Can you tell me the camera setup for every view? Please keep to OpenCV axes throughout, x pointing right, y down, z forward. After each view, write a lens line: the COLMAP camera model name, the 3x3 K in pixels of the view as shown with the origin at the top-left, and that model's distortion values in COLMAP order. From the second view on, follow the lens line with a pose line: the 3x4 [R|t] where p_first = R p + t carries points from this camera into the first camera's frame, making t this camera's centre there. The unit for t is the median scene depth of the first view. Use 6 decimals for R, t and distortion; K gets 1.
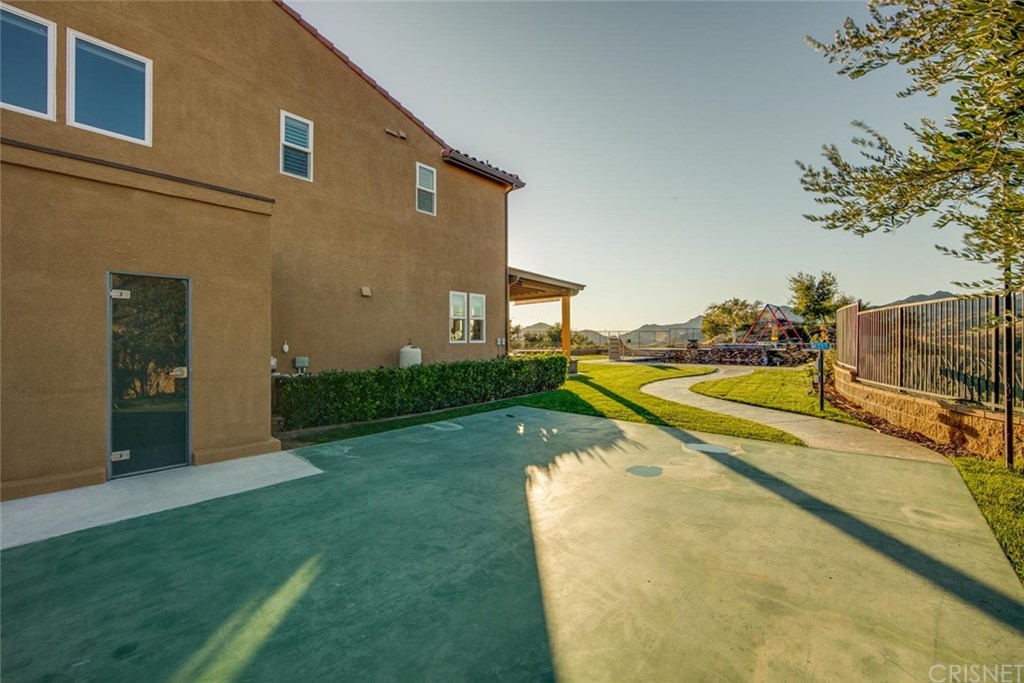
lens RADIAL K [[408.6, 0, 508.7], [0, 408.6, 340.1], [0, 0, 1]] dist [-0.002752, 0.000229]
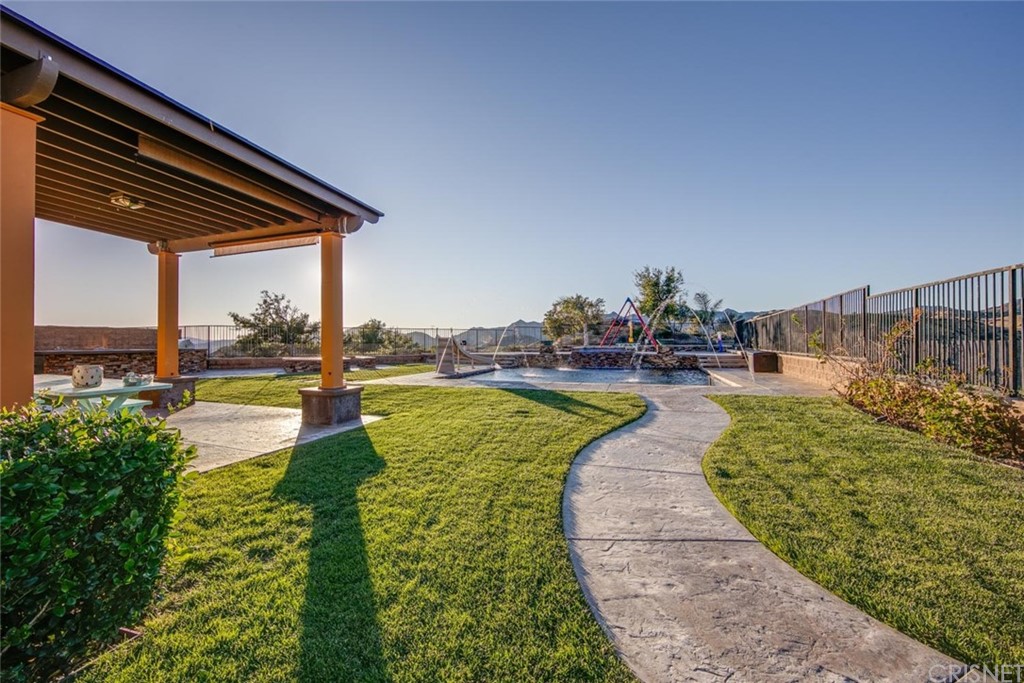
lens RADIAL K [[408.6, 0, 508.7], [0, 408.6, 340.1], [0, 0, 1]] dist [-0.002752, 0.000229]
pose [[0.916756, 0.003165, 0.399434, 0.083169], [-0.000764, 0.999981, -0.006171, 0.001975], [-0.399446, 0.005352, 0.916741, 0.327797]]
